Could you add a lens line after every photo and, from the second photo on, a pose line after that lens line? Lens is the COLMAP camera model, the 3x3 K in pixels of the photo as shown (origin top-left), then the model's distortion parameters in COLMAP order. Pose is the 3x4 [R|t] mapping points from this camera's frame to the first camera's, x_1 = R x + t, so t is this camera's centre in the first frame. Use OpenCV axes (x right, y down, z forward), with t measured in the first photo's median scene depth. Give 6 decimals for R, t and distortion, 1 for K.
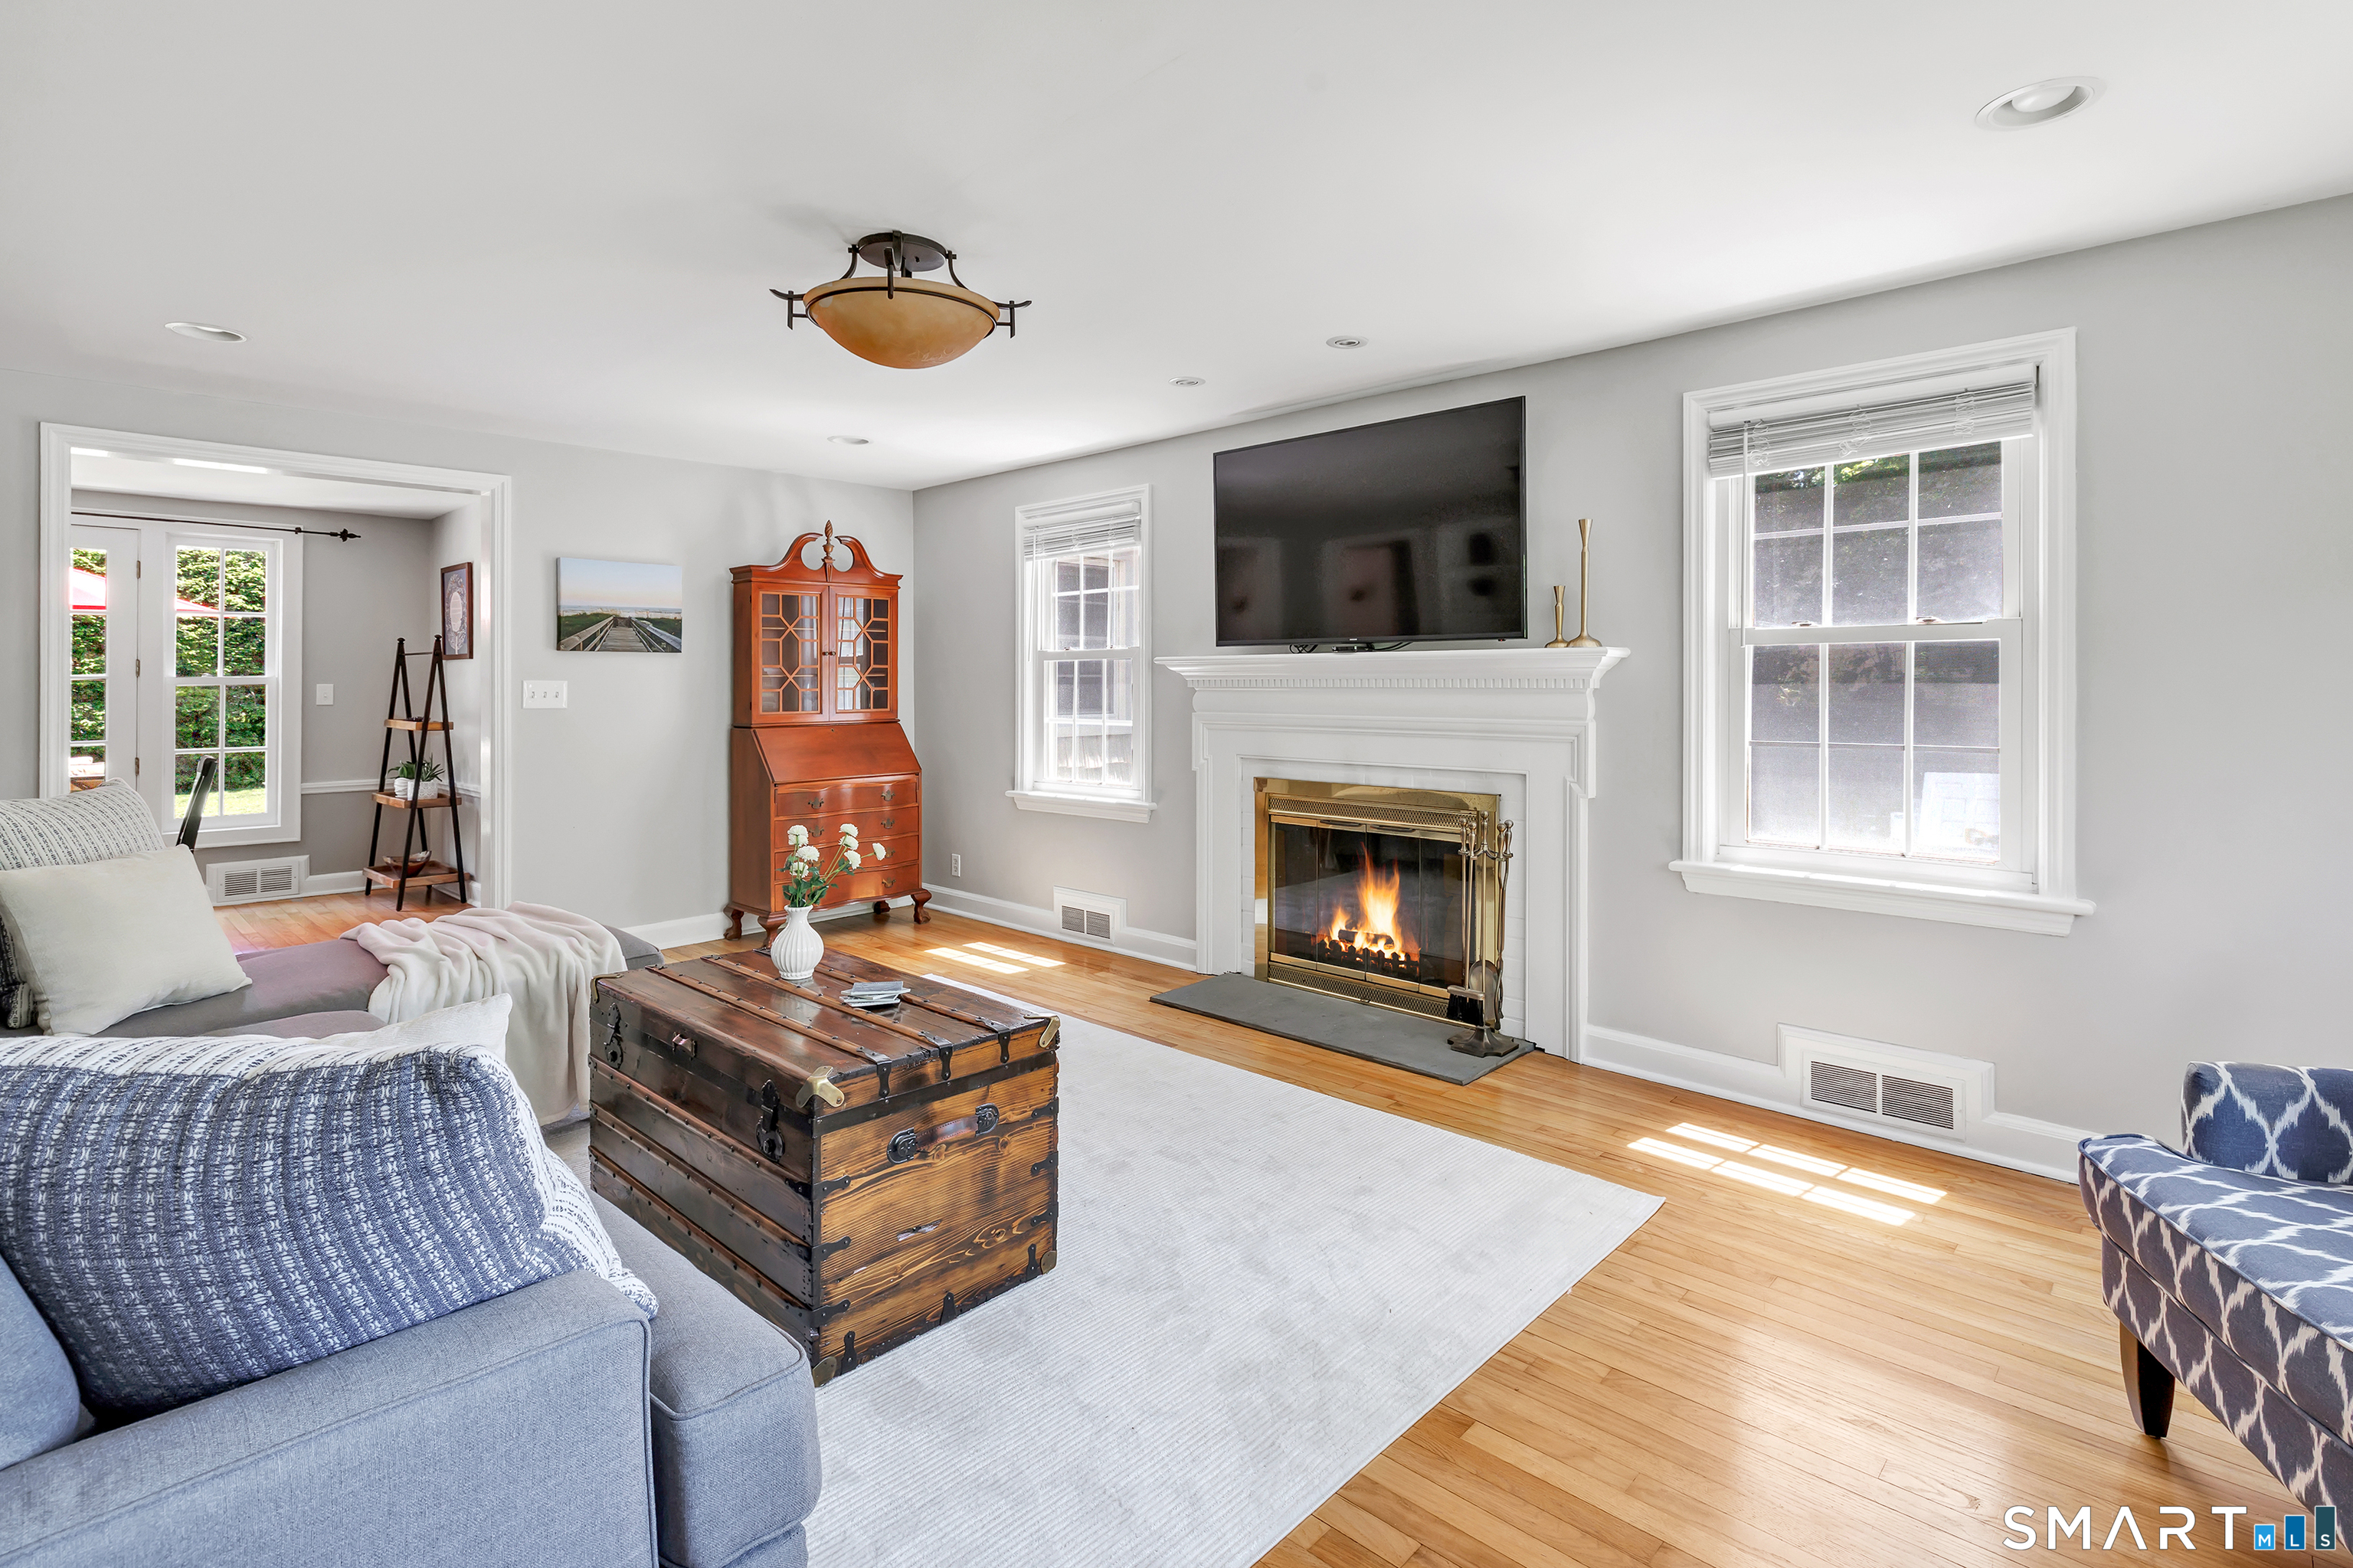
lens RADIAL K [[1060.7, 0, 1269.7], [0, 1060.7, 704.5], [0, 0, 1]] dist [0.000338, -0.000705]
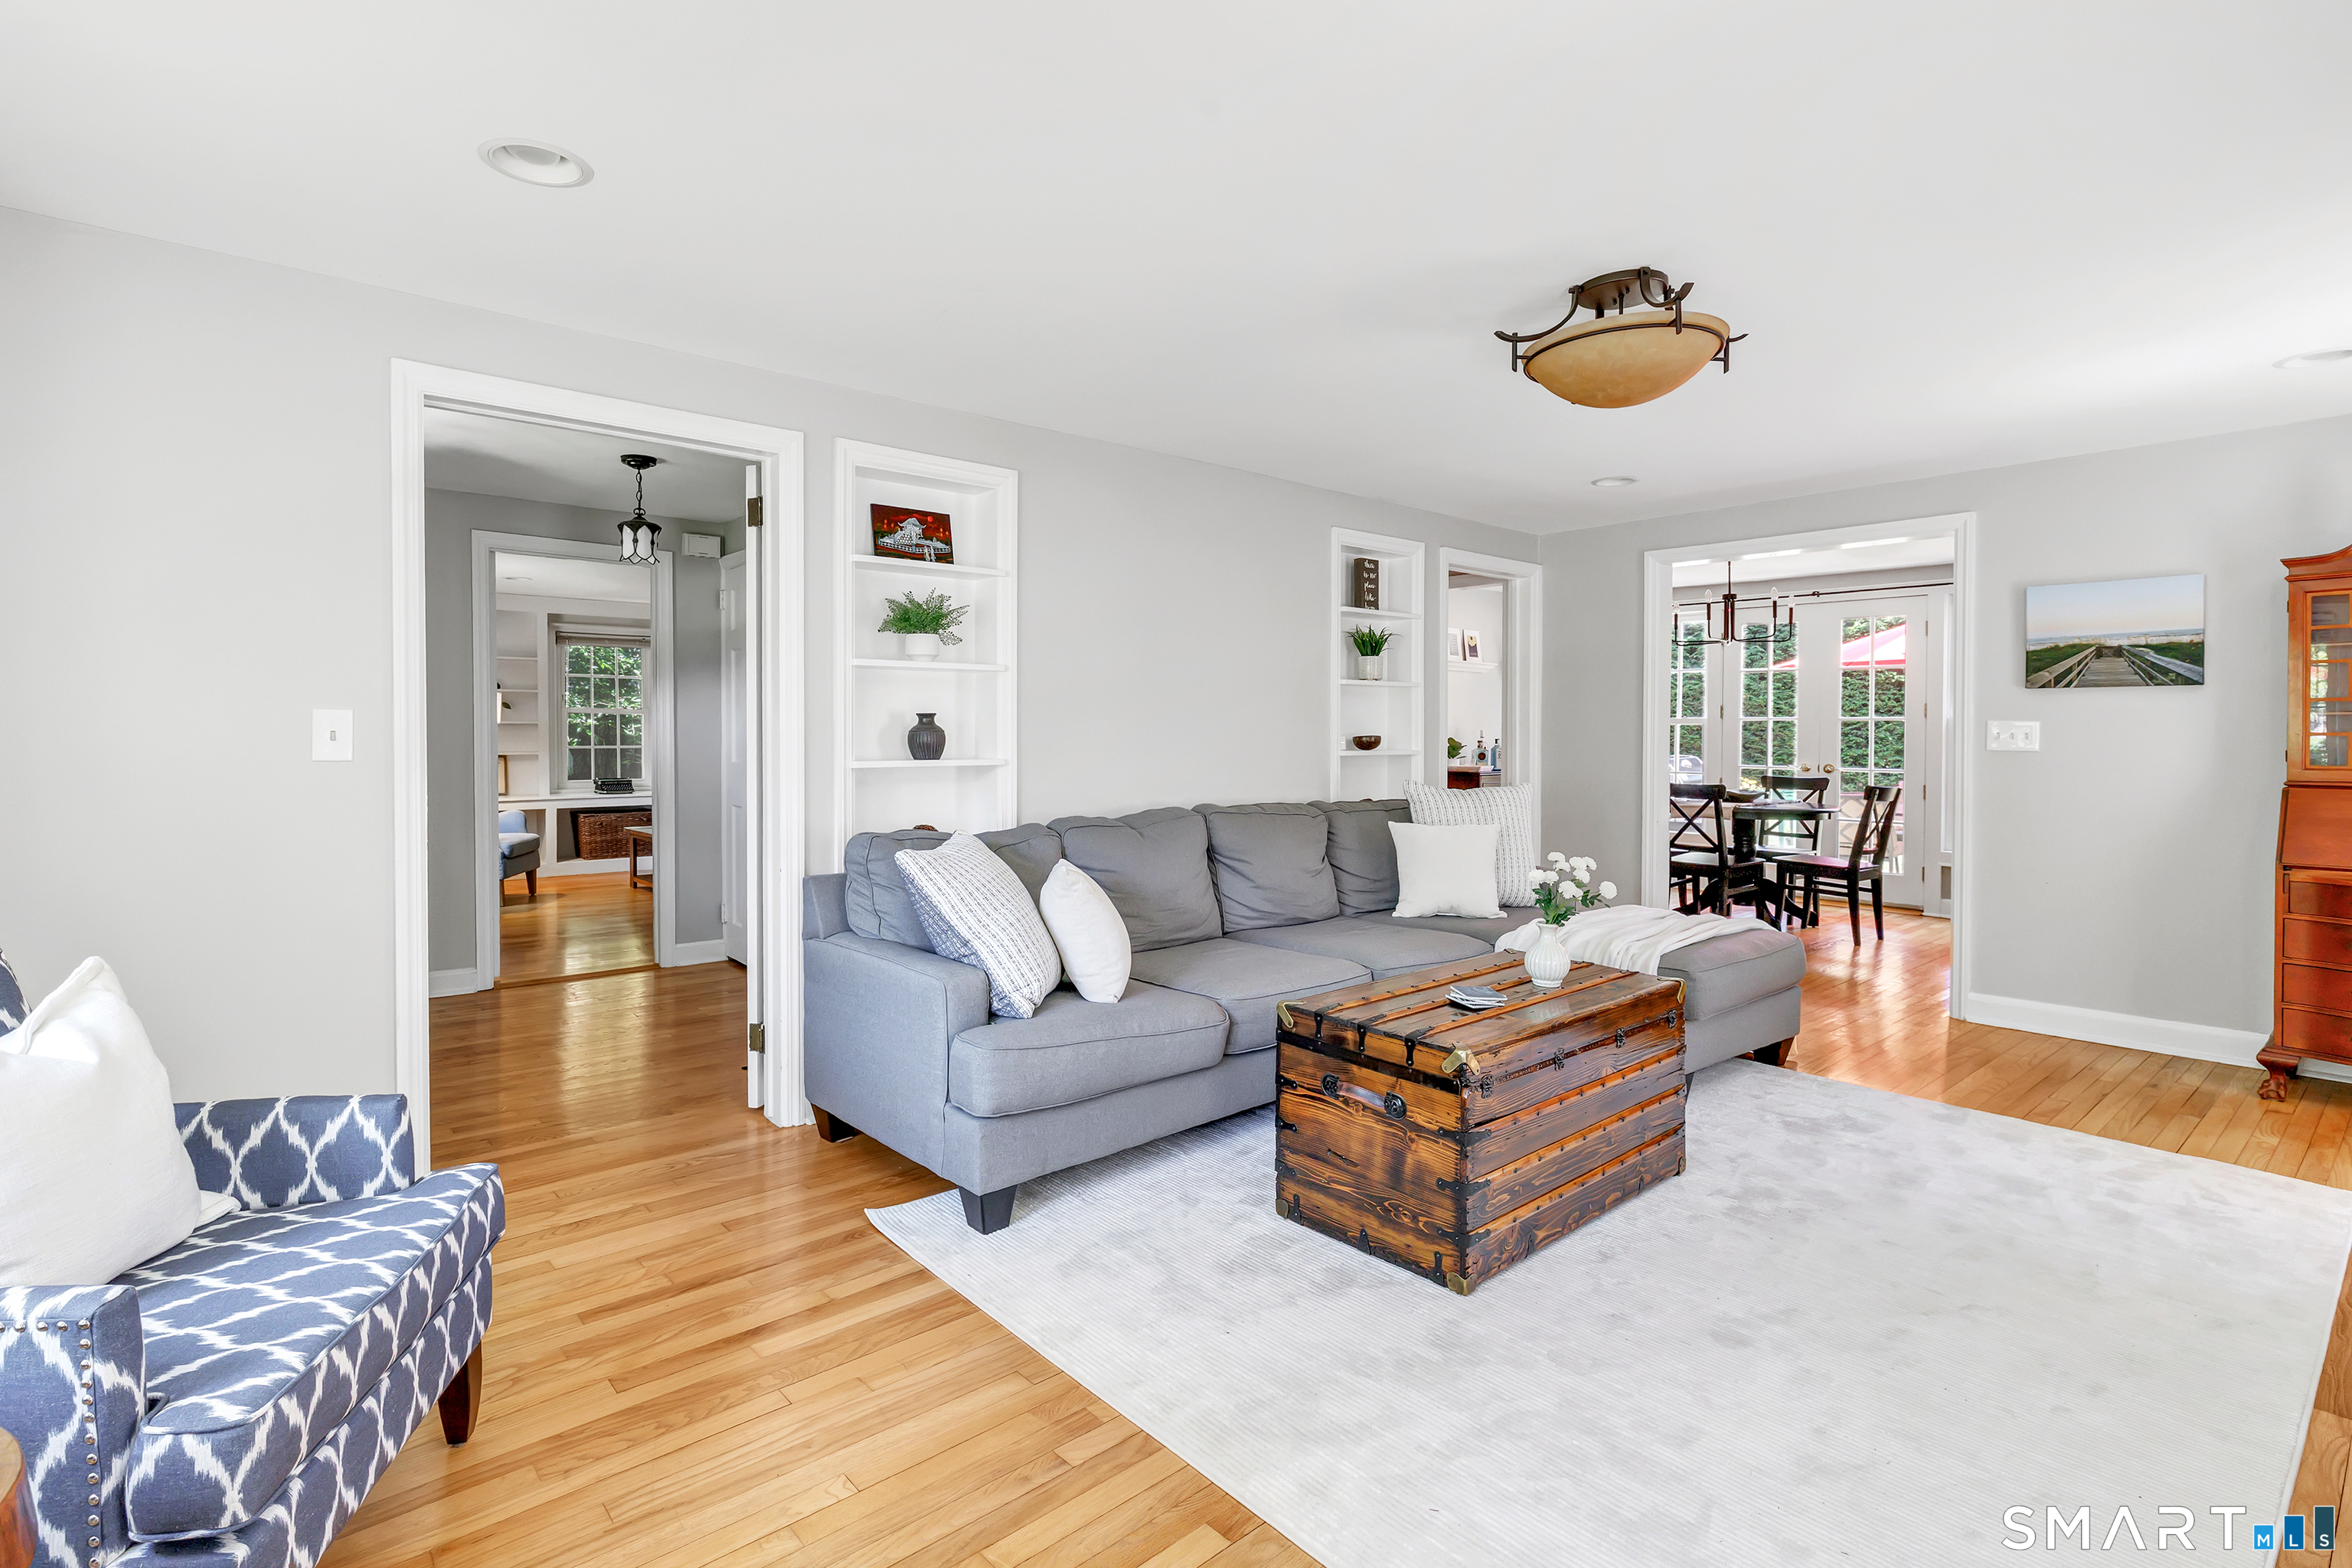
lens RADIAL K [[1133.7, 0, 1135.9], [0, 1133.7, 745.7], [0, 0, 1]] dist [-0.002228, 0.000352]
pose [[-0.136463, 0.017216, -0.990496, 0.944317], [-0.016982, 0.999661, 0.019715, -0.018023], [0.990500, 0.019511, -0.136125, 0.850011]]
